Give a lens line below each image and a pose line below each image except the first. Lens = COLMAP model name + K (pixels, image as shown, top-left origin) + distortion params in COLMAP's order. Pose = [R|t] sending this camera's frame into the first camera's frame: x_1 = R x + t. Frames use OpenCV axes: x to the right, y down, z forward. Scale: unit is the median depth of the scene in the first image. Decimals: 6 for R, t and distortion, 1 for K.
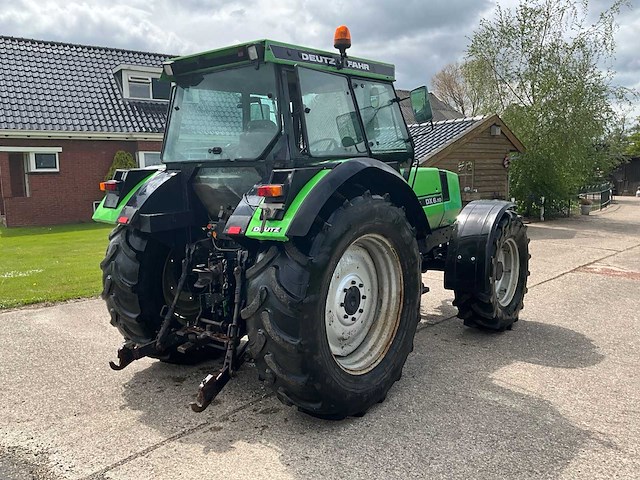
lens RADIAL K [[527.1, 0, 316.0], [0, 527.1, 239.3], [0, 0, 1]] dist [0.070933, -0.138091]
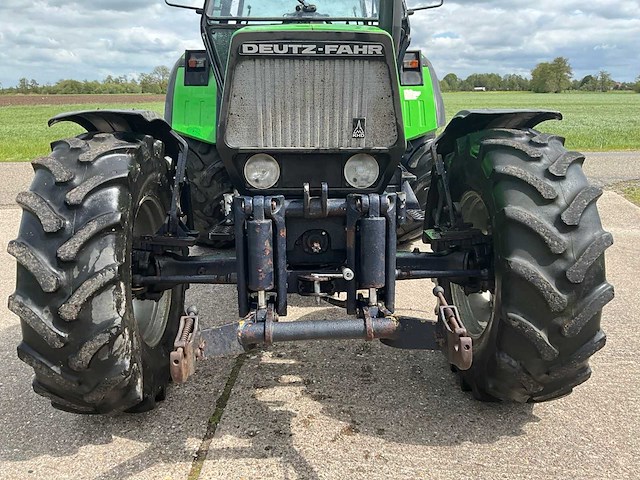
lens RADIAL K [[527.1, 0, 317.7], [0, 527.1, 243.6], [0, 0, 1]] dist [0.070933, -0.138091]
pose [[-0.753398, 0.195075, -0.627963, 0.701160], [-0.073491, 0.924020, 0.375216, -0.208114], [0.653445, 0.328836, -0.681818, 2.038334]]
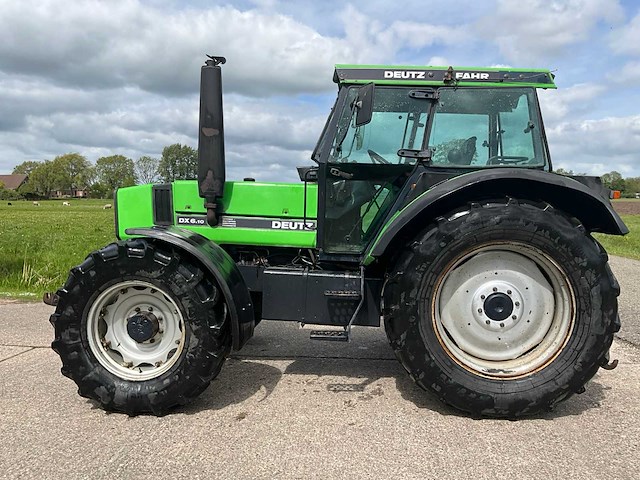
lens RADIAL K [[527.1, 0, 319.9], [0, 527.1, 238.7], [0, 0, 1]] dist [0.070933, -0.138091]
pose [[-0.566632, -0.056567, 0.822027, -0.897996], [0.111837, 0.983129, 0.144743, -0.222316], [-0.816346, 0.173949, -0.550746, 1.997969]]
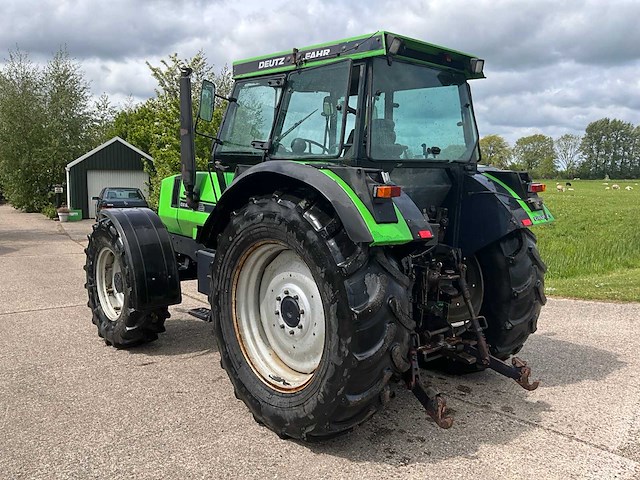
lens RADIAL K [[527.1, 0, 322.7], [0, 527.1, 237.6], [0, 0, 1]] dist [0.070933, -0.138091]
pose [[0.152328, -0.104752, 0.982763, -1.132010], [0.125298, 0.988391, 0.085931, -0.115820], [-0.980355, 0.110048, 0.163685, 1.021646]]
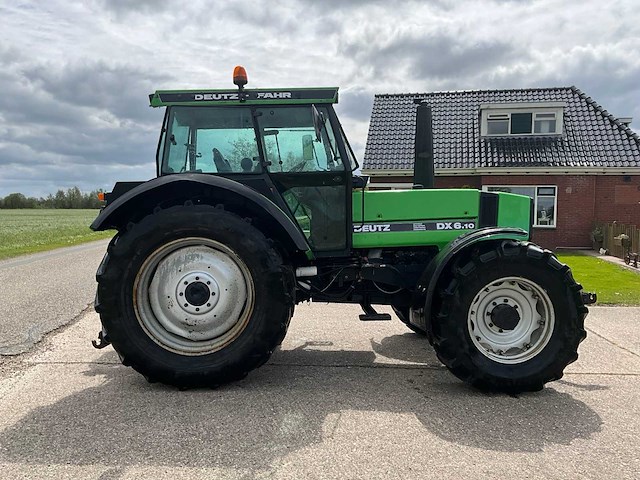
lens RADIAL K [[527.1, 0, 319.3], [0, 527.1, 240.8], [0, 0, 1]] dist [0.070933, -0.138091]
pose [[0.663236, 0.061212, -0.745903, 1.063673], [-0.112843, 0.993435, -0.018811, -0.010259], [0.739854, 0.096646, 0.665789, 0.373806]]
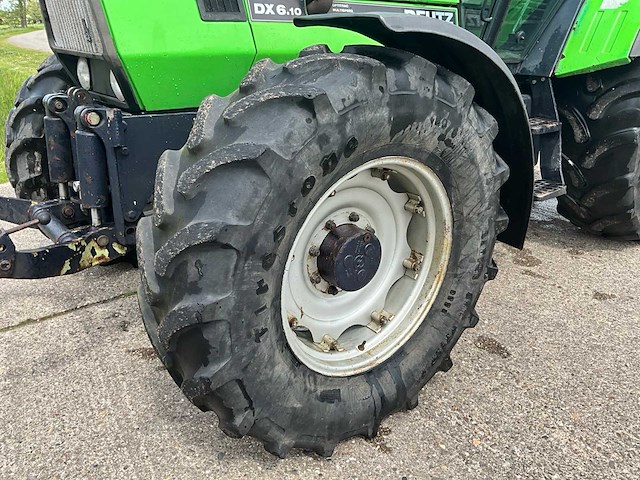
lens RADIAL K [[527.1, 0, 318.5], [0, 527.1, 244.0], [0, 0, 1]] dist [0.070933, -0.138091]
pose [[-0.977142, -0.065689, 0.202185, 0.045555], [0.046366, 0.862316, 0.504244, -0.187560], [-0.207470, 0.502092, -0.839559, 2.120971]]
